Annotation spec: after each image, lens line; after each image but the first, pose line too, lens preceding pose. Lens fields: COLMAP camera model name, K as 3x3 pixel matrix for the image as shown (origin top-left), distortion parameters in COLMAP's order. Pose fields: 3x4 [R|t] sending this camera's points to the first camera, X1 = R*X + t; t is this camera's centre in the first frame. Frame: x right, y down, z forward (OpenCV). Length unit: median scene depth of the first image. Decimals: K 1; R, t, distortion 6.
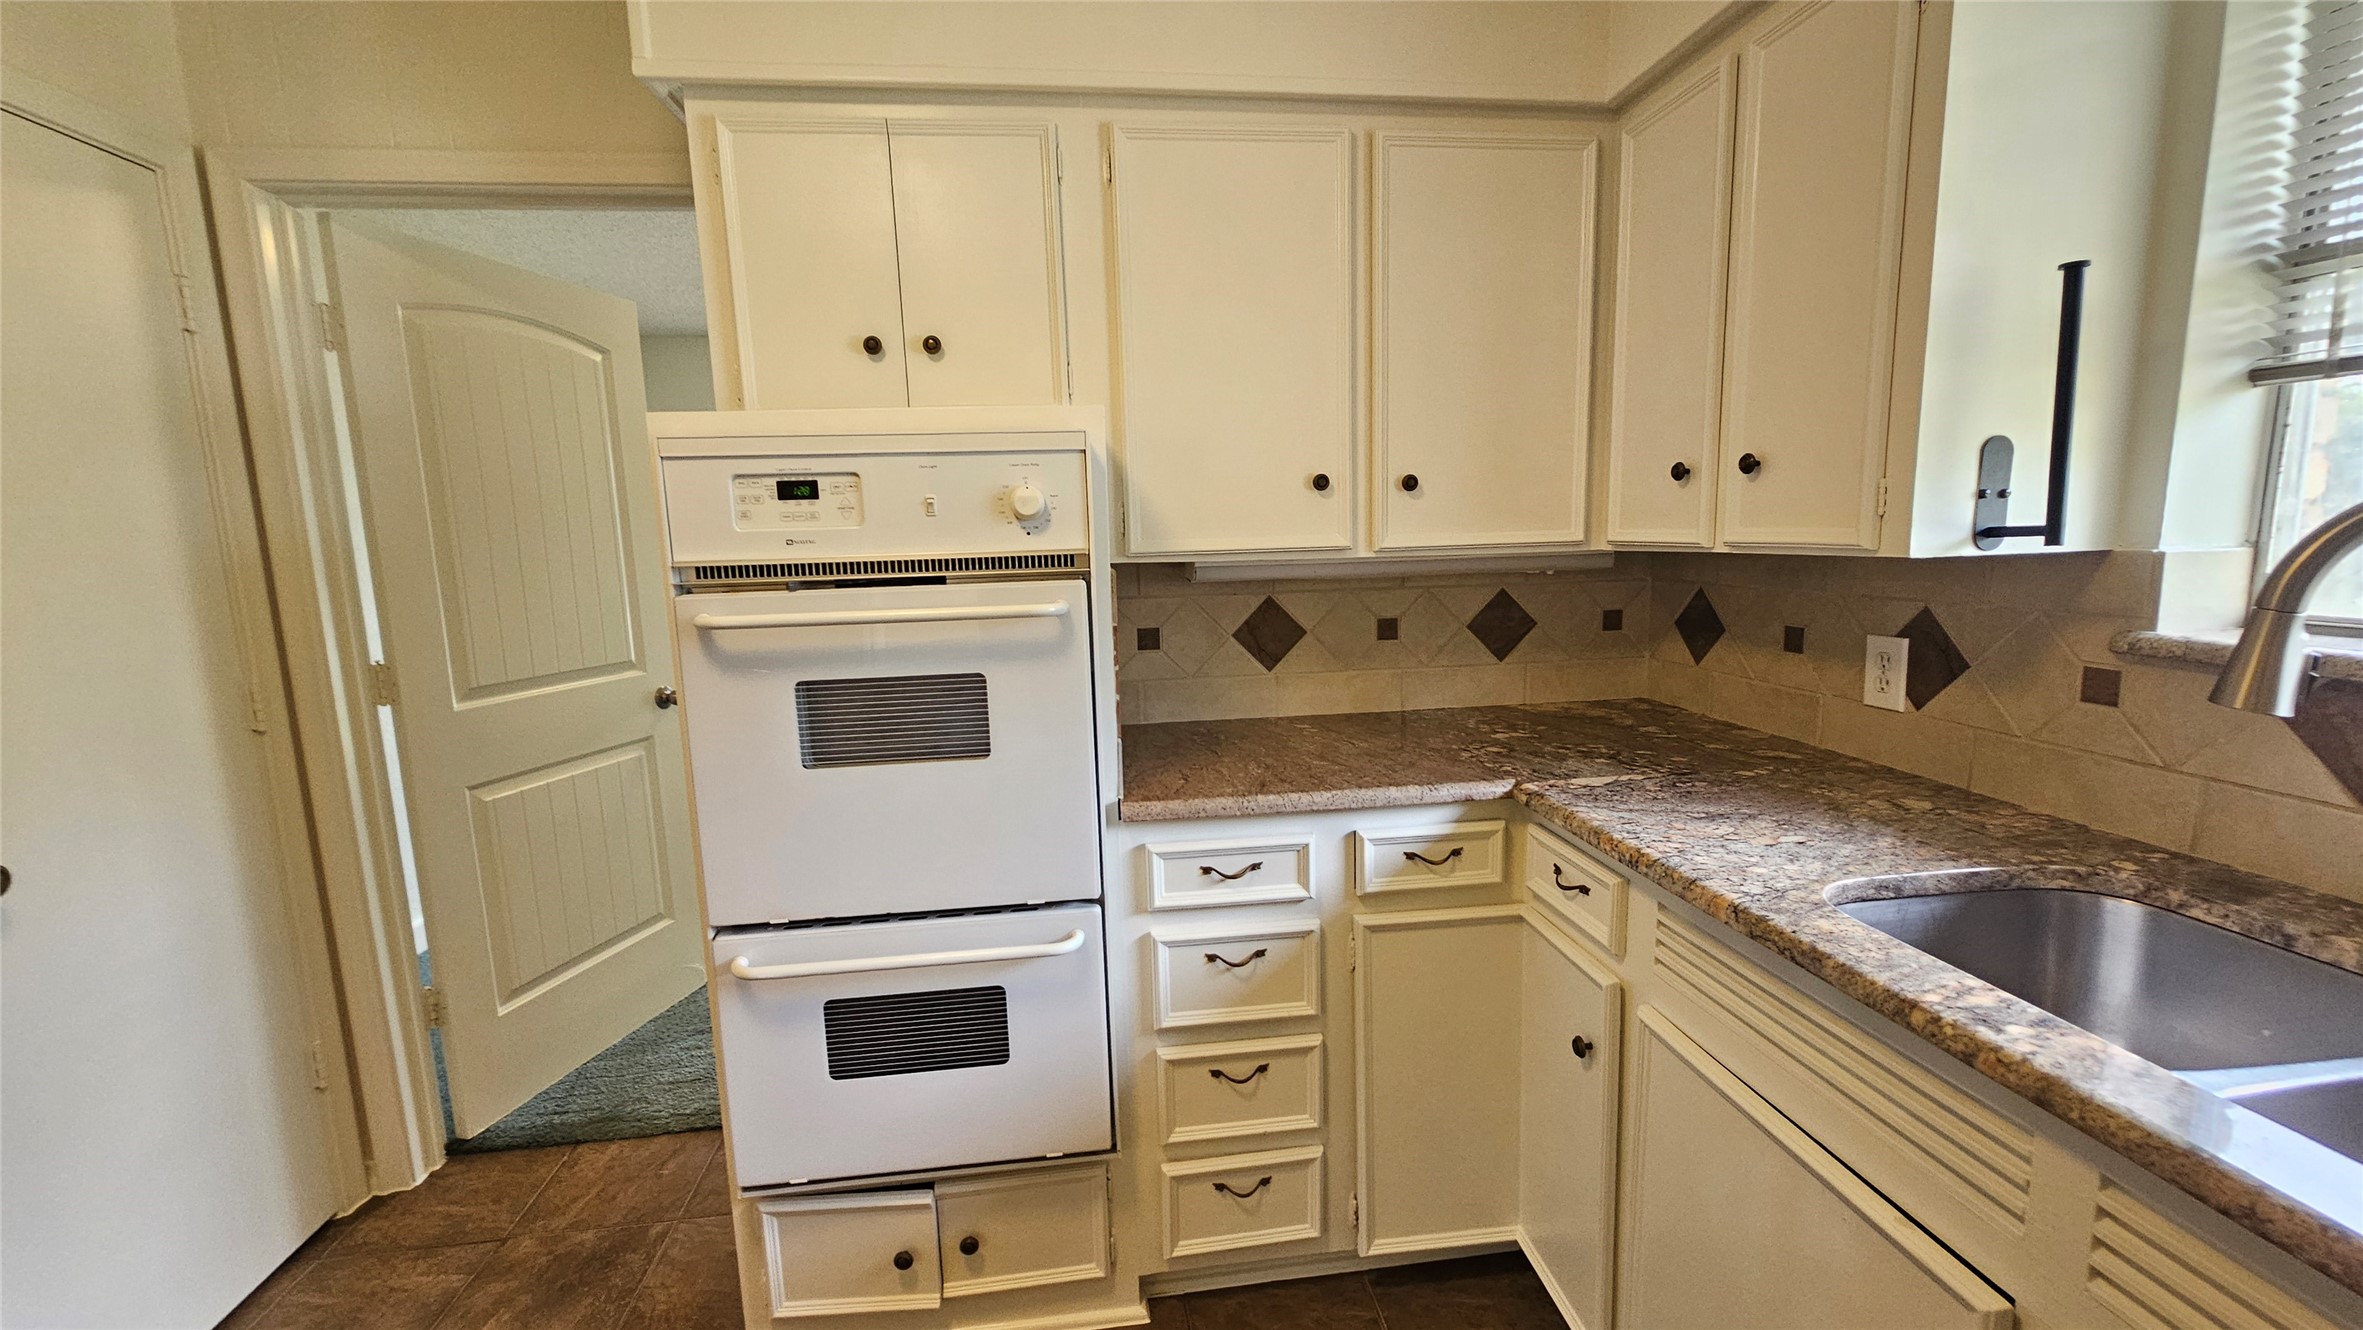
lens RADIAL K [[960.9, 0, 1179.9], [0, 960.9, 675.3], [0, 0, 1]] dist [0.001020, 0.000540]
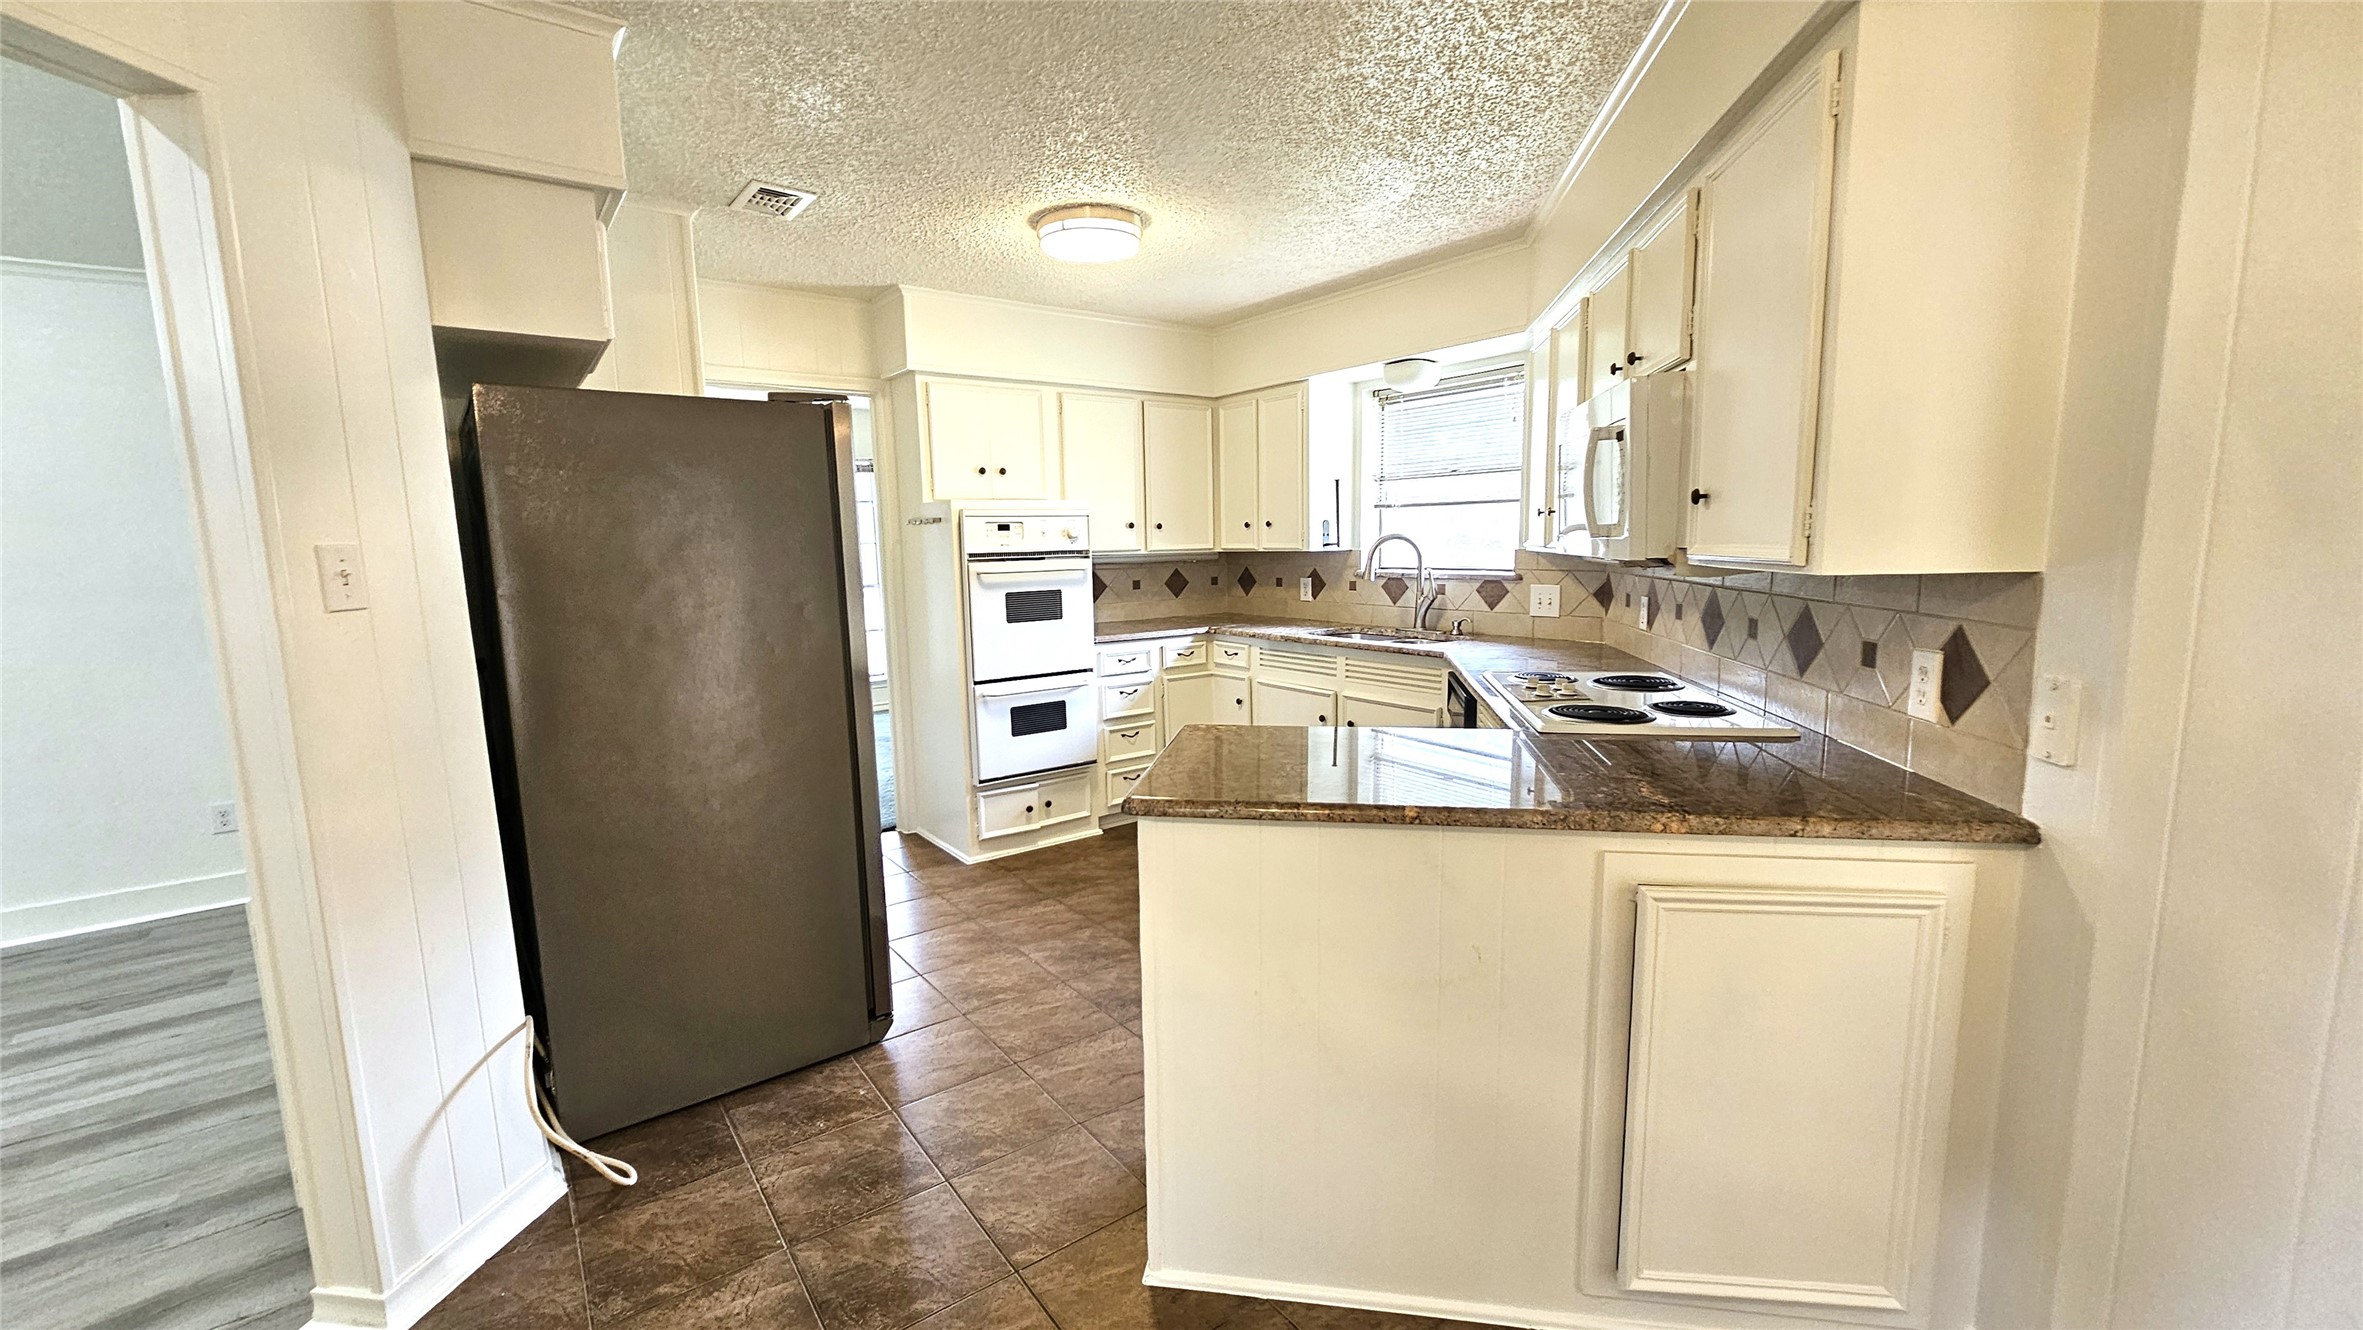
lens RADIAL K [[960.9, 0, 1179.9], [0, 960.9, 675.3], [0, 0, 1]] dist [0.001020, 0.000540]
pose [[0.871187, -0.058900, 0.487406, -0.957750], [0.069029, 0.997611, -0.002826, 0.210055], [-0.486075, 0.036107, 0.873171, -1.252769]]
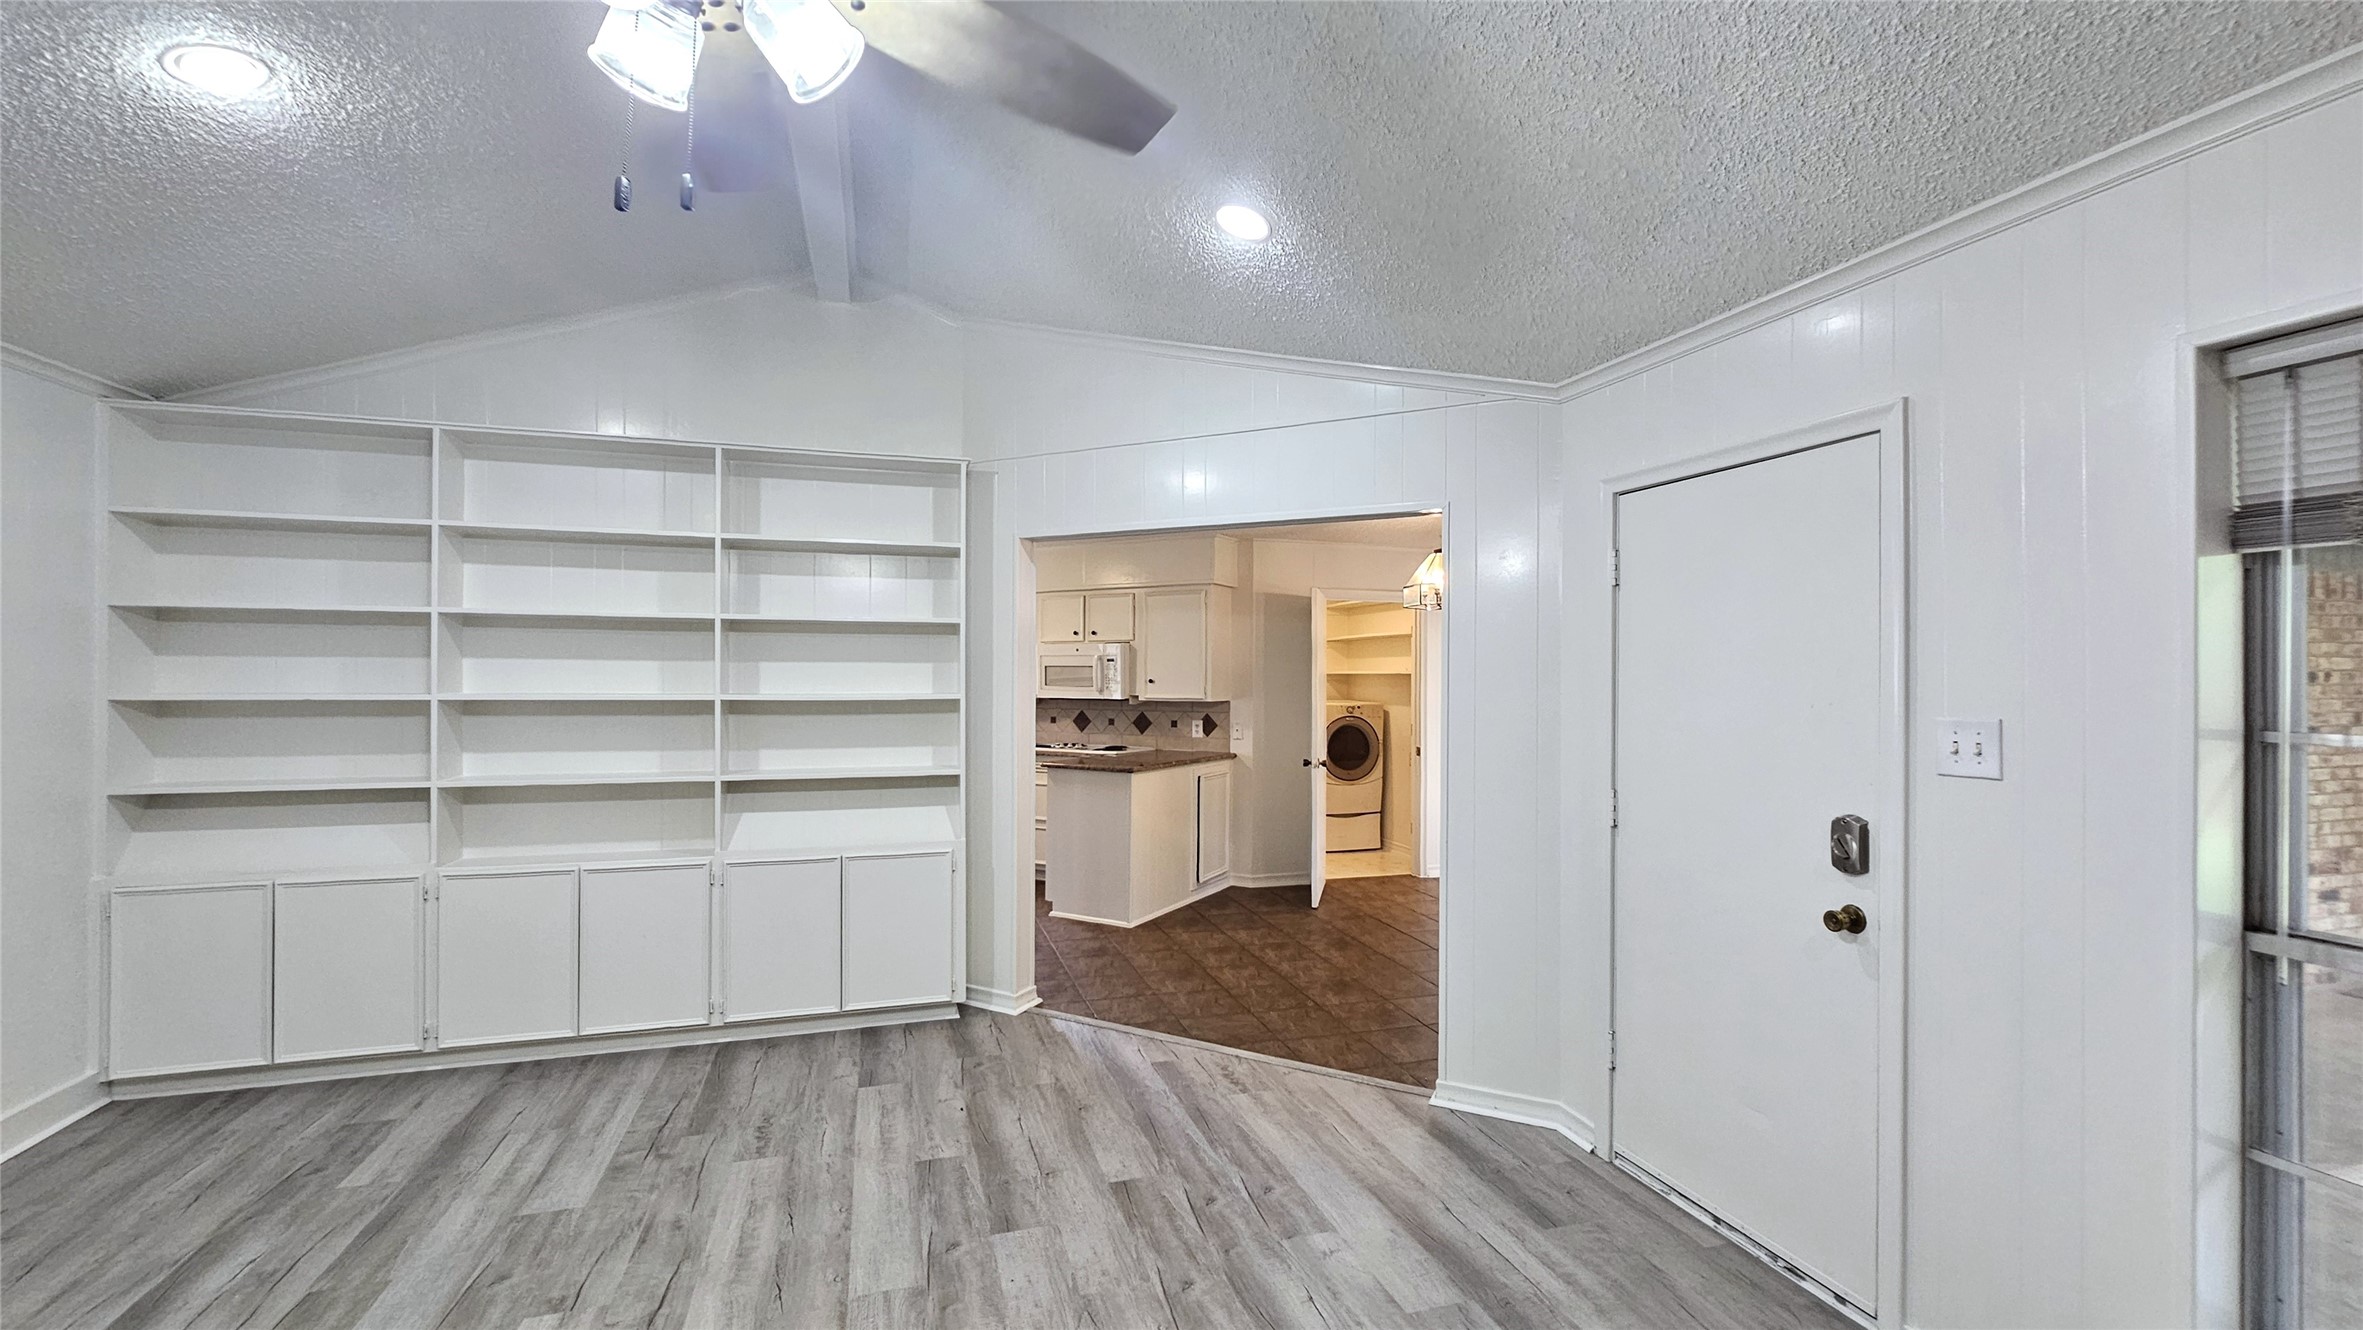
lens RADIAL K [[960.9, 0, 1179.9], [0, 960.9, 675.3], [0, 0, 1]] dist [0.001020, 0.000540]
pose [[-0.170614, 0.030151, 0.984876, -3.392396], [0.147908, 0.988990, -0.004654, 0.077006], [-0.974173, 0.144877, -0.173195, -0.186054]]
